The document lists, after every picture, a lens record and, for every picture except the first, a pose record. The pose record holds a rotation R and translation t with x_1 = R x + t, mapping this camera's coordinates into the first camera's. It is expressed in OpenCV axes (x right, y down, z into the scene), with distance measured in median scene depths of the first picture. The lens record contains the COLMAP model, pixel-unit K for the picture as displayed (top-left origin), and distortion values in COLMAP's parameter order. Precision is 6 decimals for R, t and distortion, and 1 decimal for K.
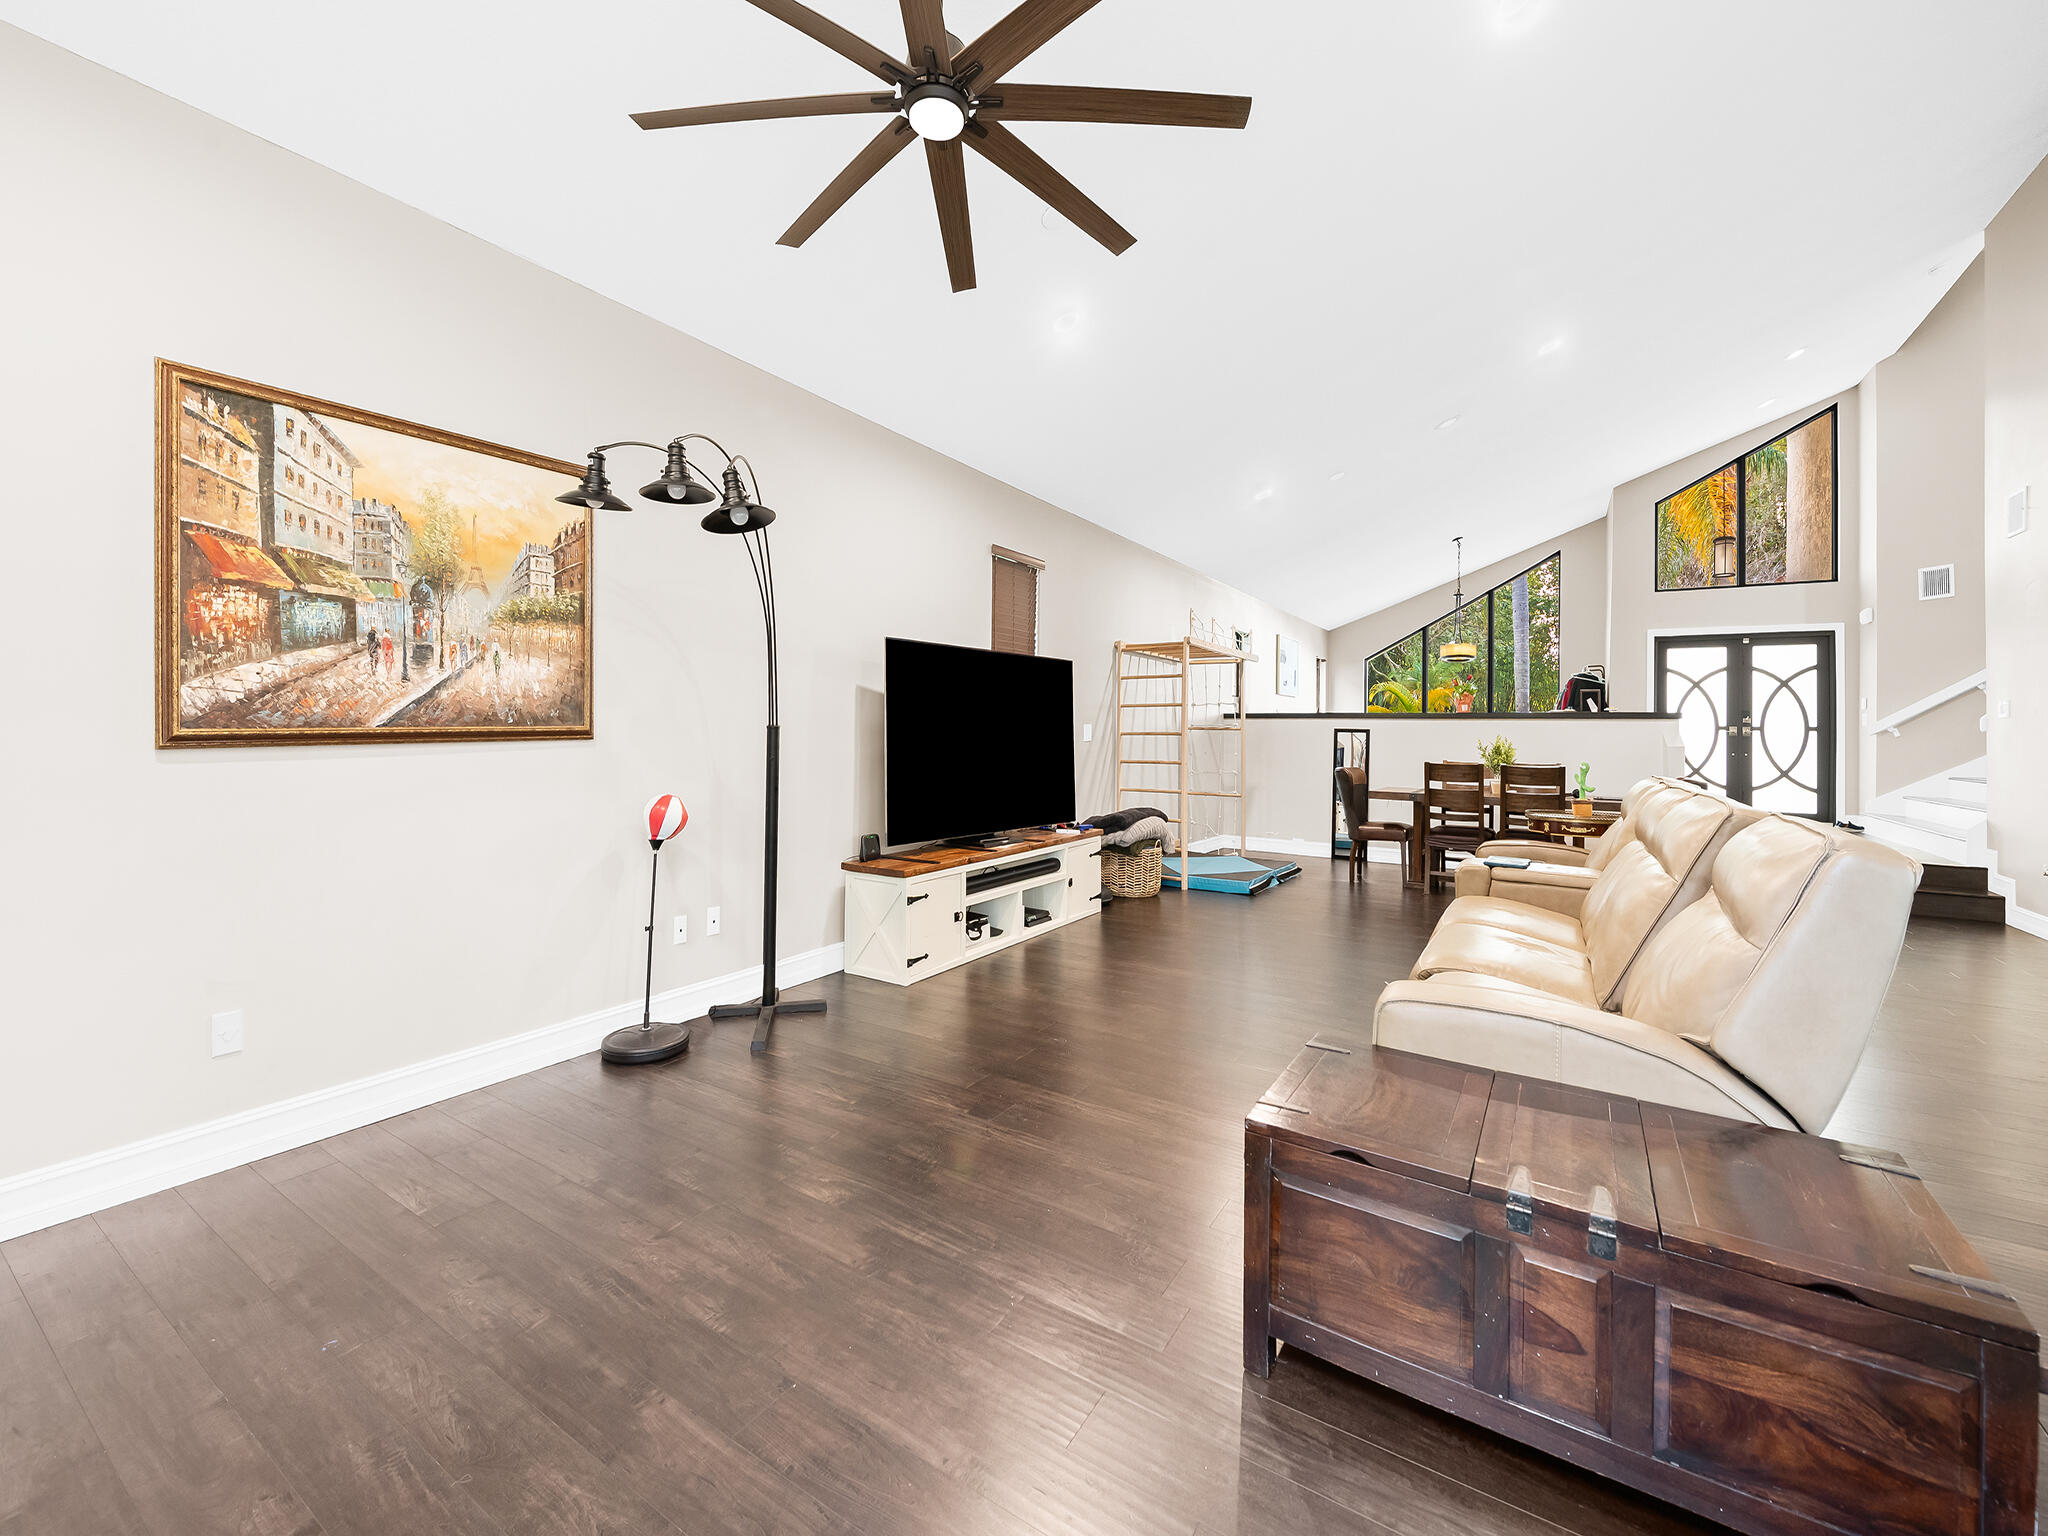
lens RADIAL K [[835.4, 0, 1030.6], [0, 835.4, 729.0], [0, 0, 1]] dist [-0.001239, -0.000073]
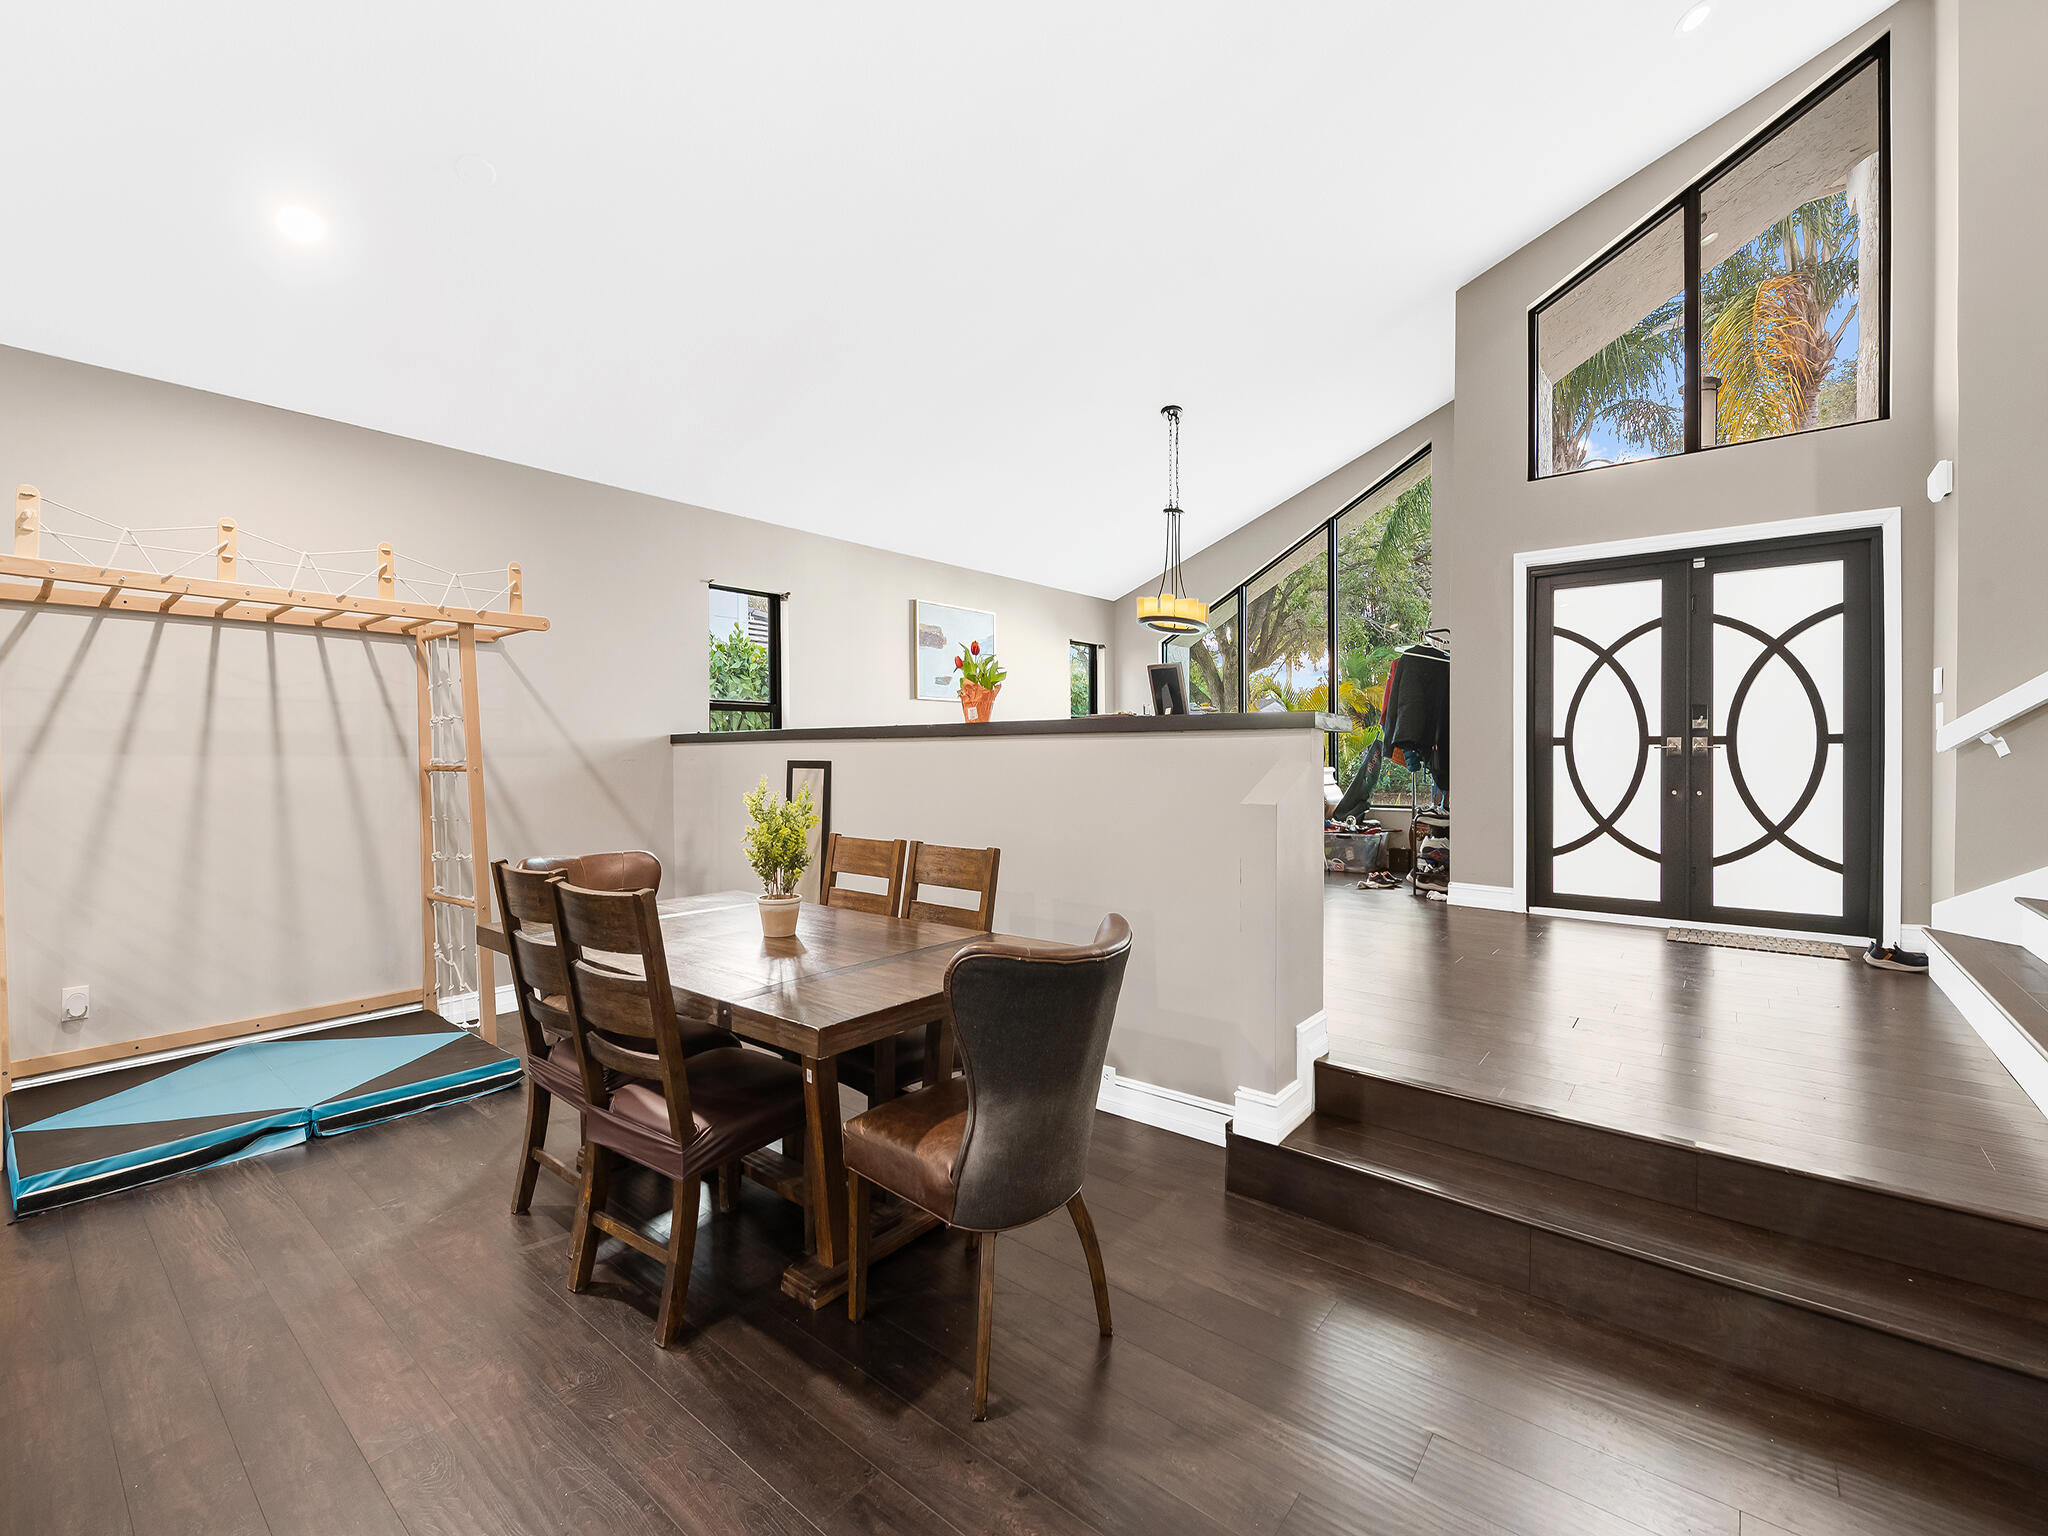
lens RADIAL K [[869.0, 0, 1024.0], [0, 869.0, 768.0], [0, 0, 1]] dist [-0.001088, -0.000828]
pose [[0.993492, -0.019740, -0.112181, 0.515689], [0.022380, 0.999500, 0.022321, -0.004470], [0.111684, -0.024687, 0.993437, 0.441216]]
